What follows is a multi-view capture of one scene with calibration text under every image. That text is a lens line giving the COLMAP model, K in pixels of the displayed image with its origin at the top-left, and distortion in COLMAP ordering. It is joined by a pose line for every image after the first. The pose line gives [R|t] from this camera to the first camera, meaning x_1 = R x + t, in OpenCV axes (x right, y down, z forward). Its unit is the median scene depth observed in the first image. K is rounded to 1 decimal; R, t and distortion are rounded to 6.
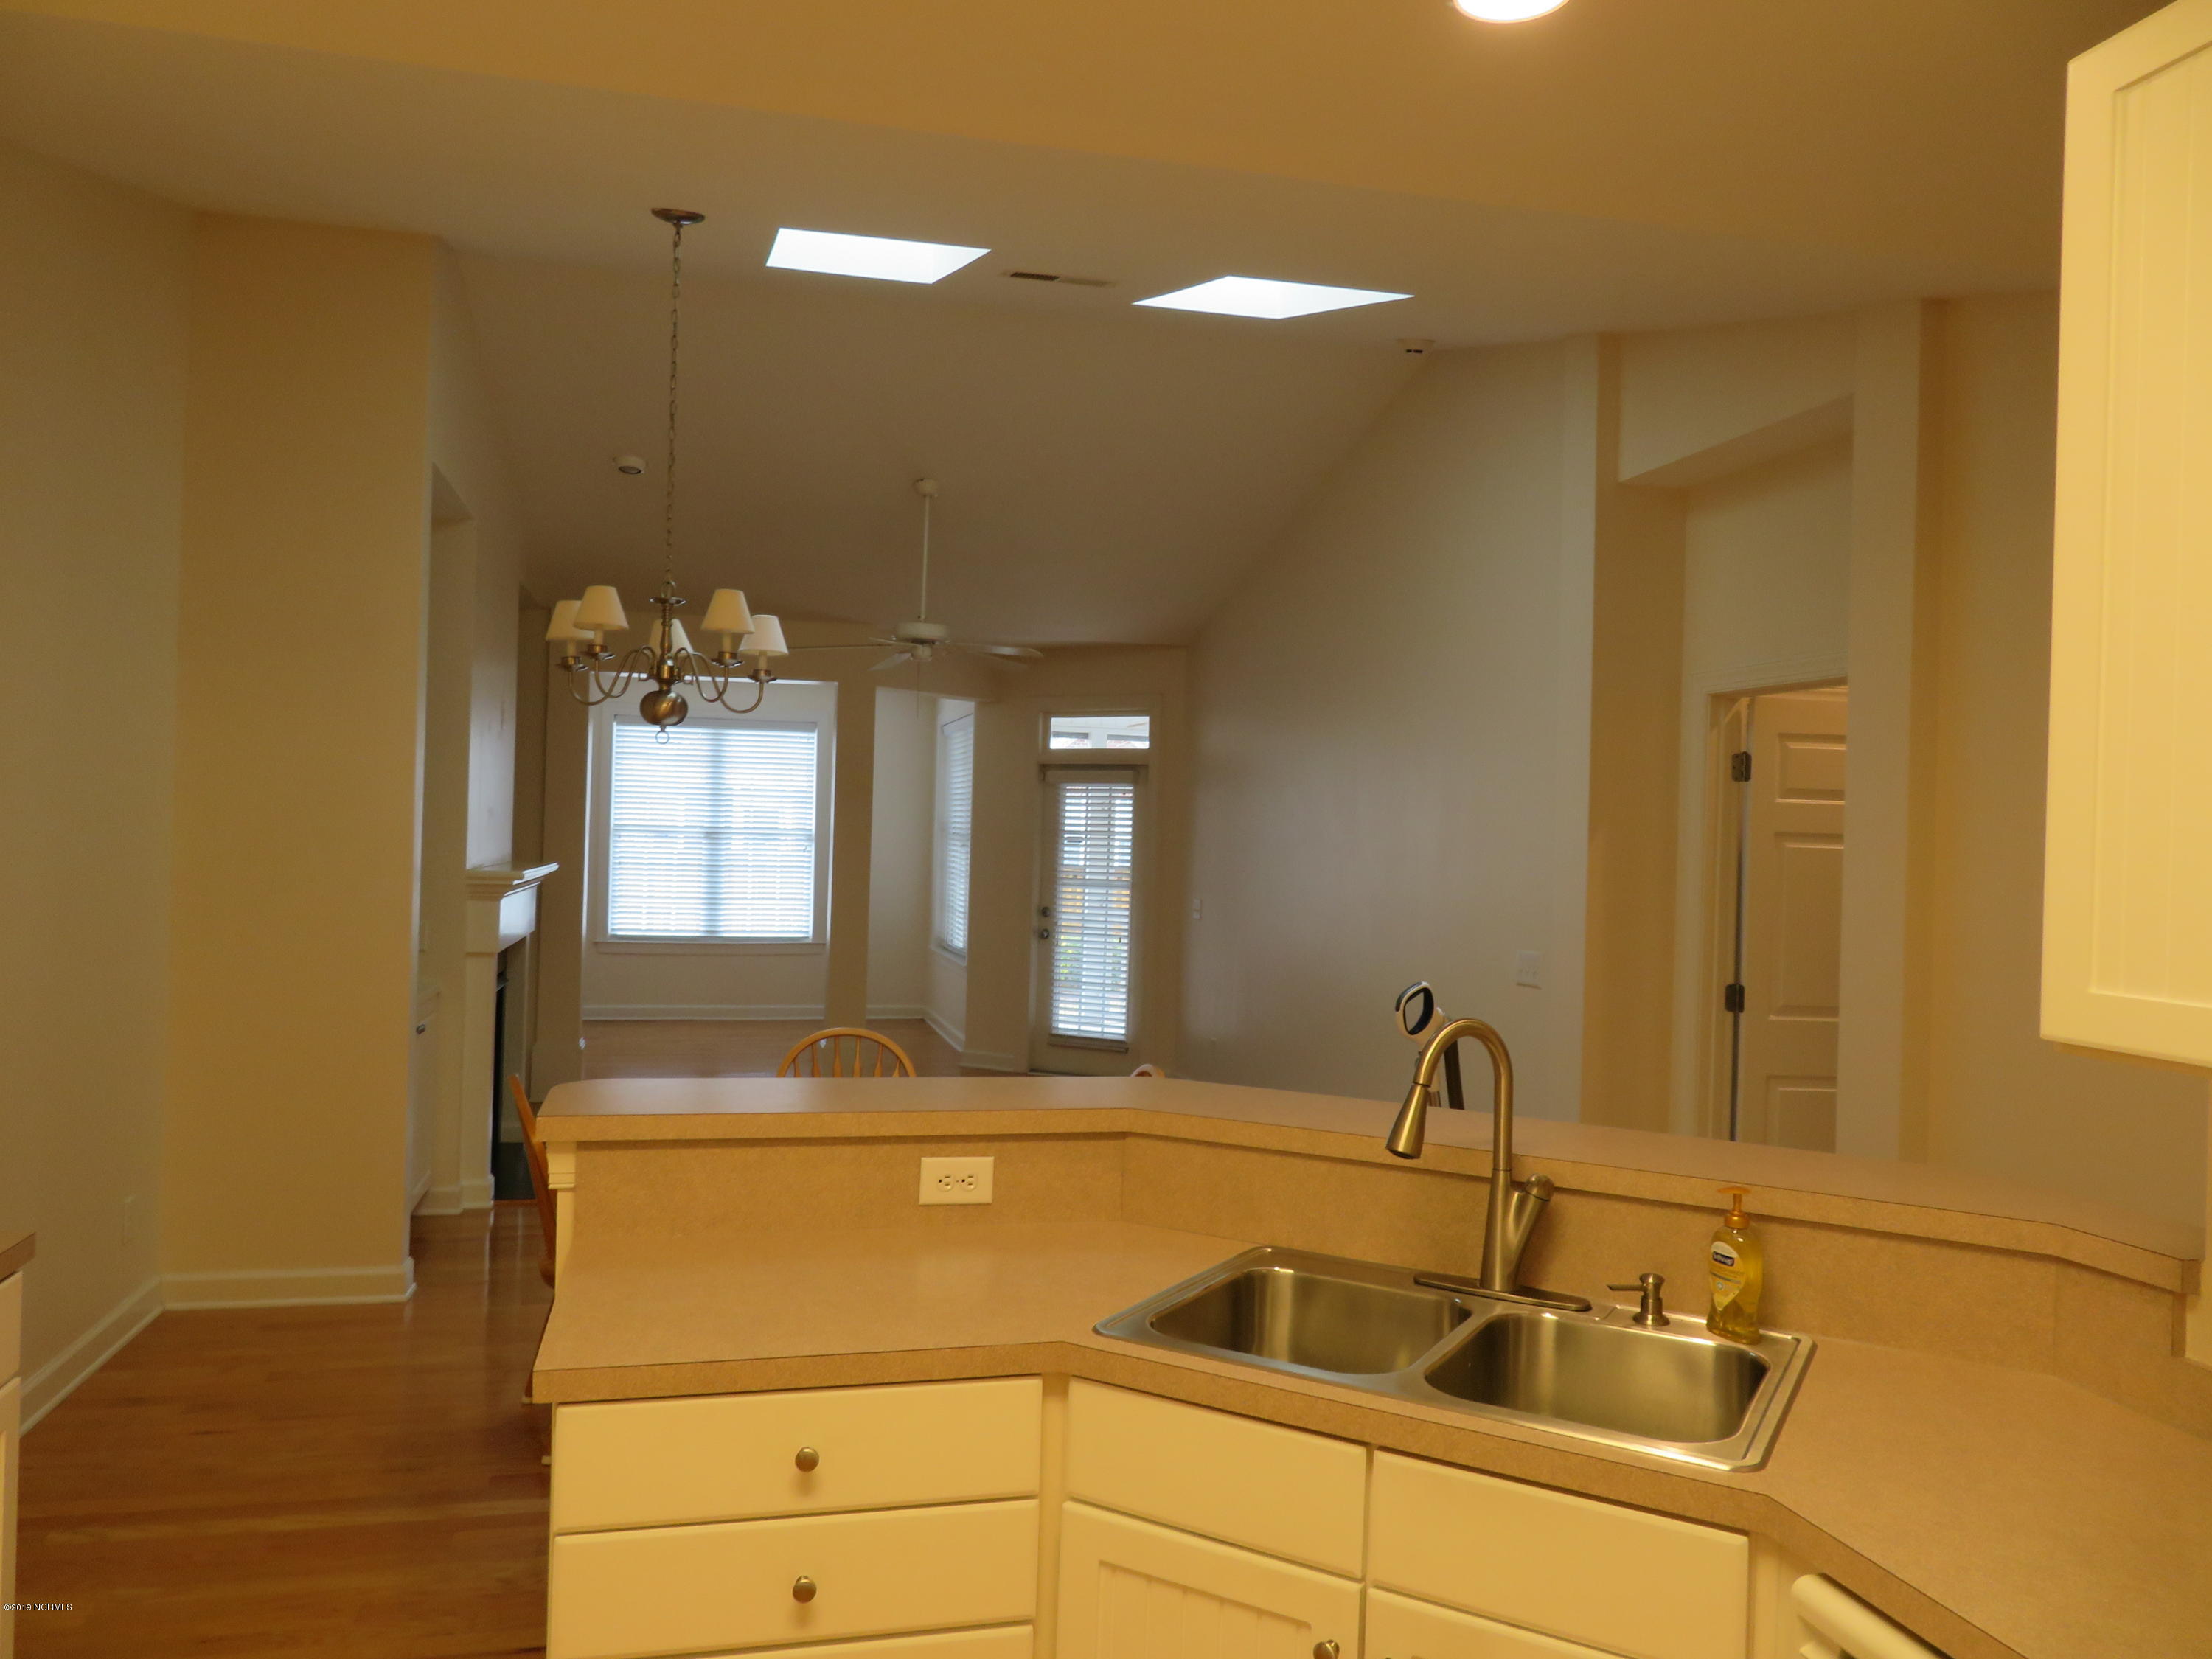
lens RADIAL K [[1571.8, 0, 1106.0], [0, 1571.8, 829.5], [0, 0, 1]] dist [-0.016928, 0.008397]
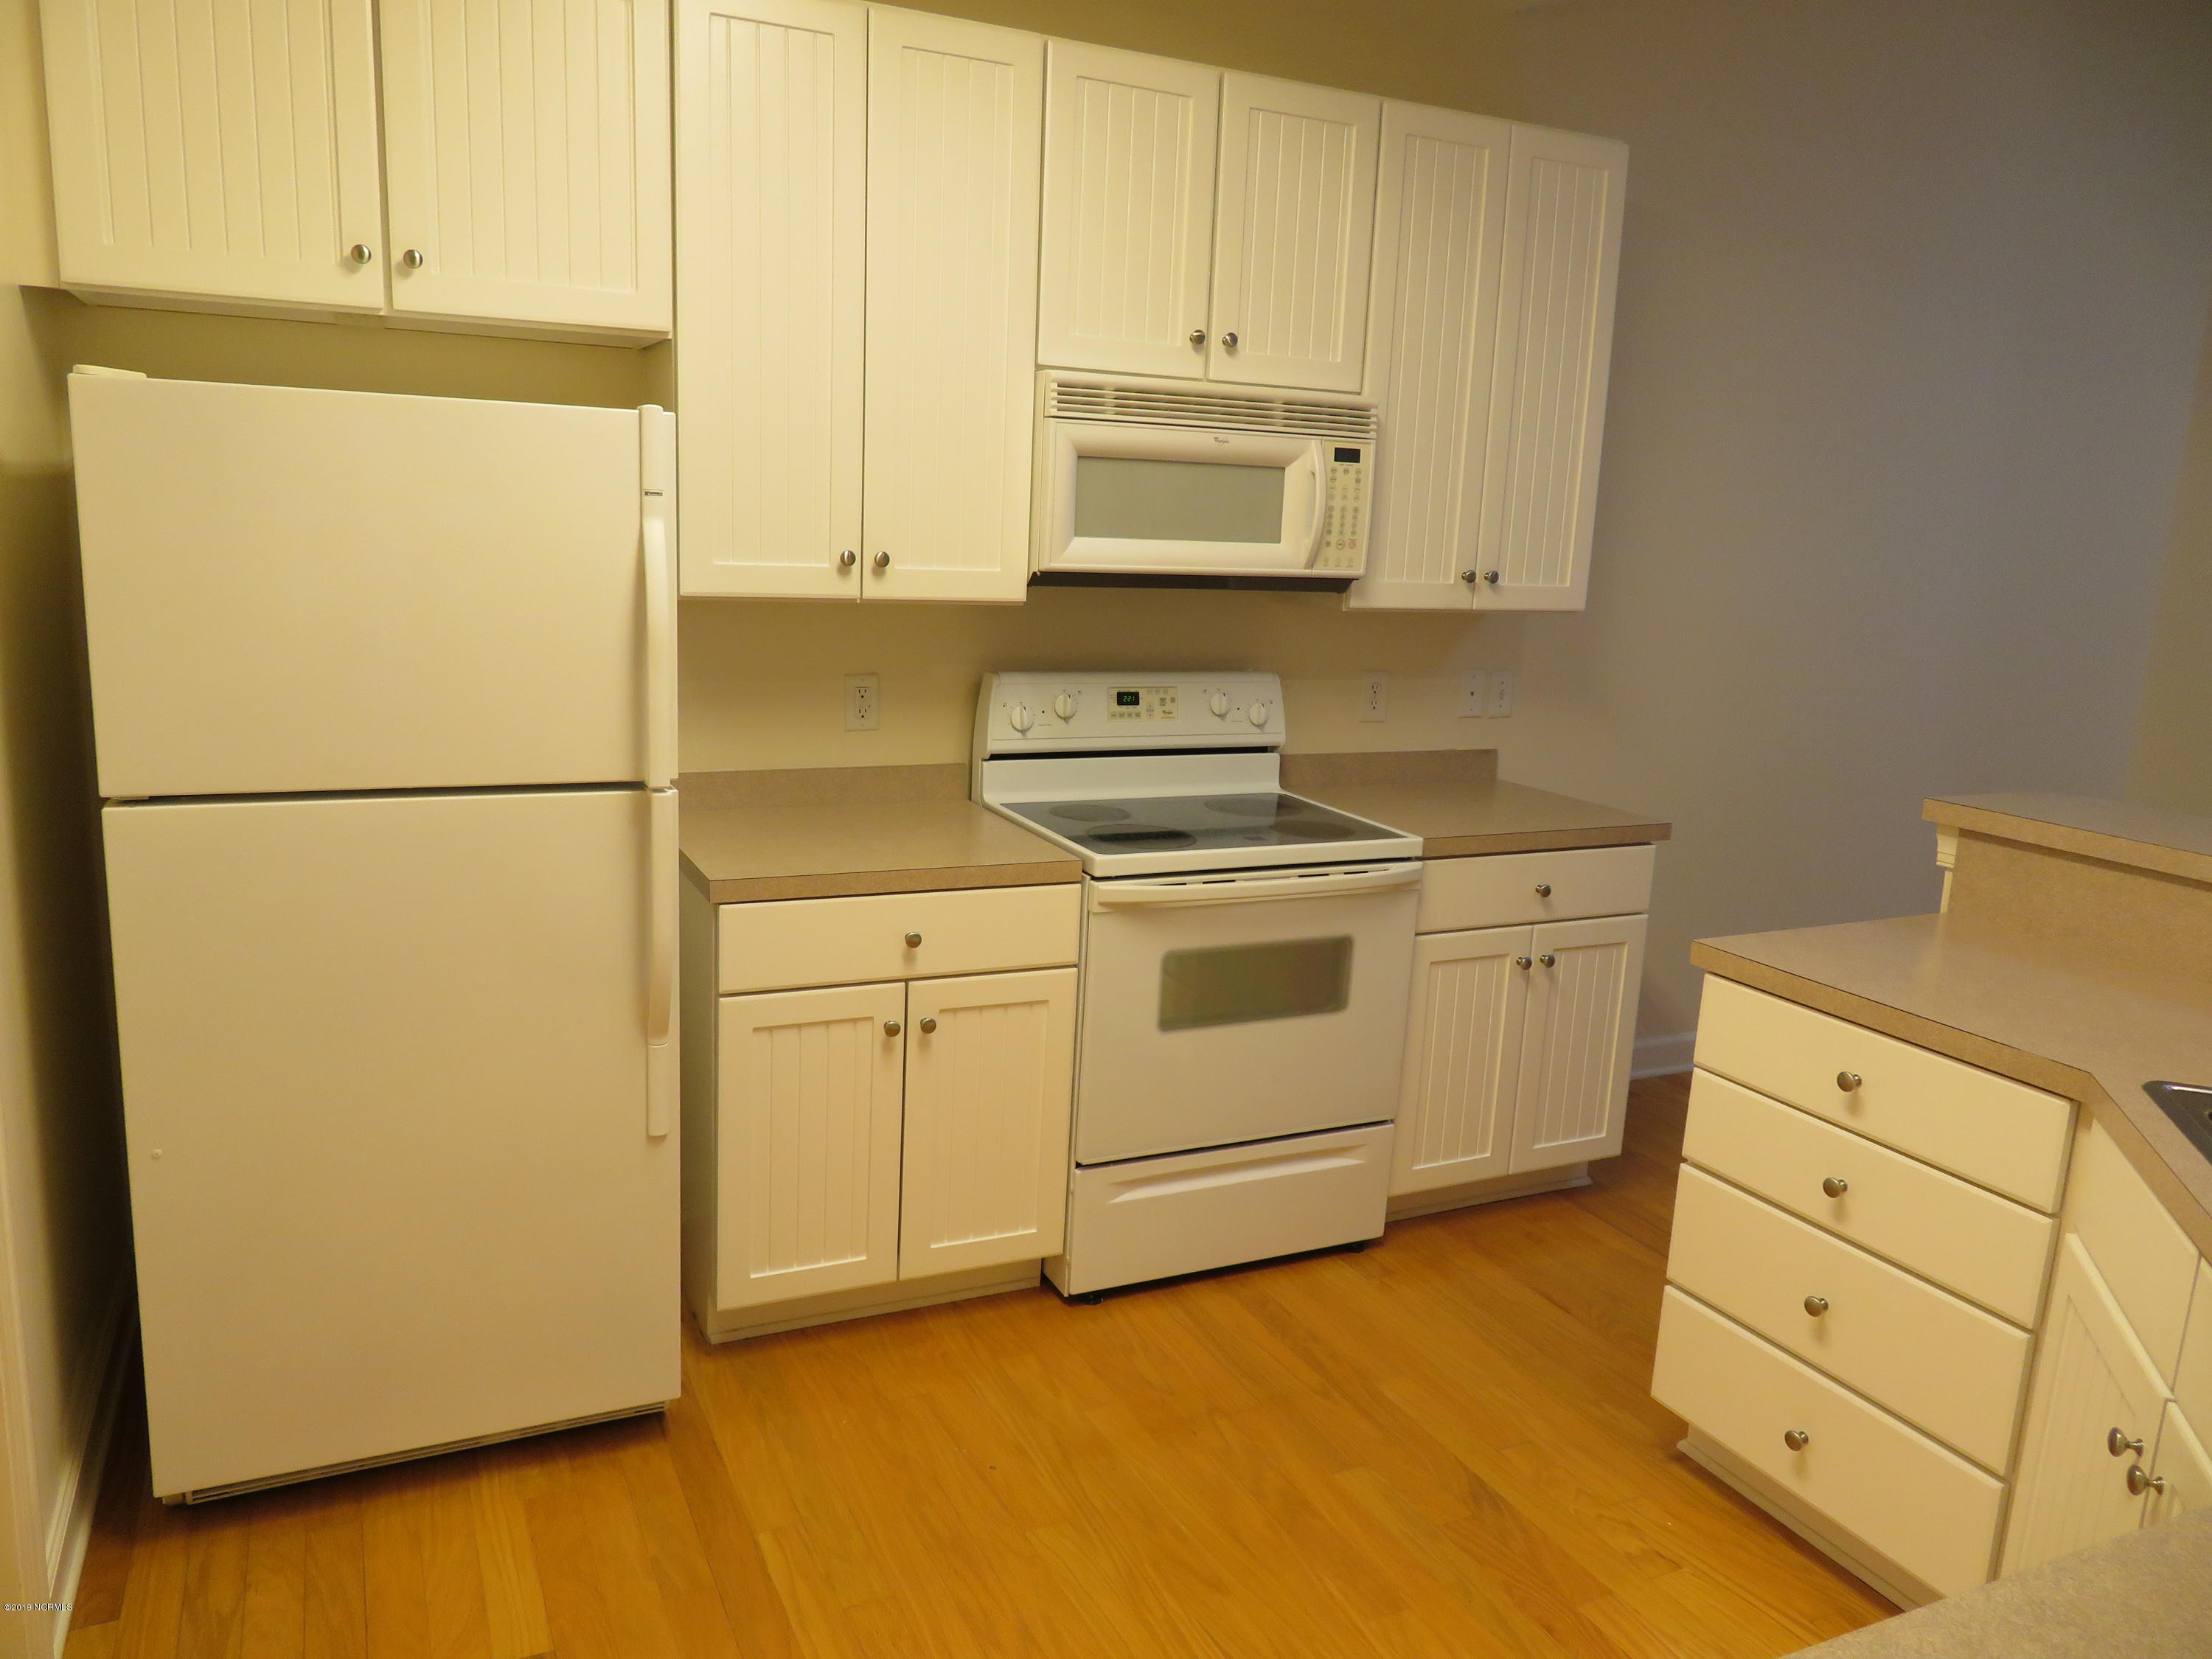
lens RADIAL K [[1603.2, 0, 1106.0], [0, 1603.2, 829.5], [0, 0, 1]] dist [-0.001541, 0.001872]
pose [[0.193325, 0.171937, -0.965952, 0.652436], [-0.032775, 0.985107, 0.168787, 0.026702], [0.980587, -0.000972, 0.196081, 0.177924]]
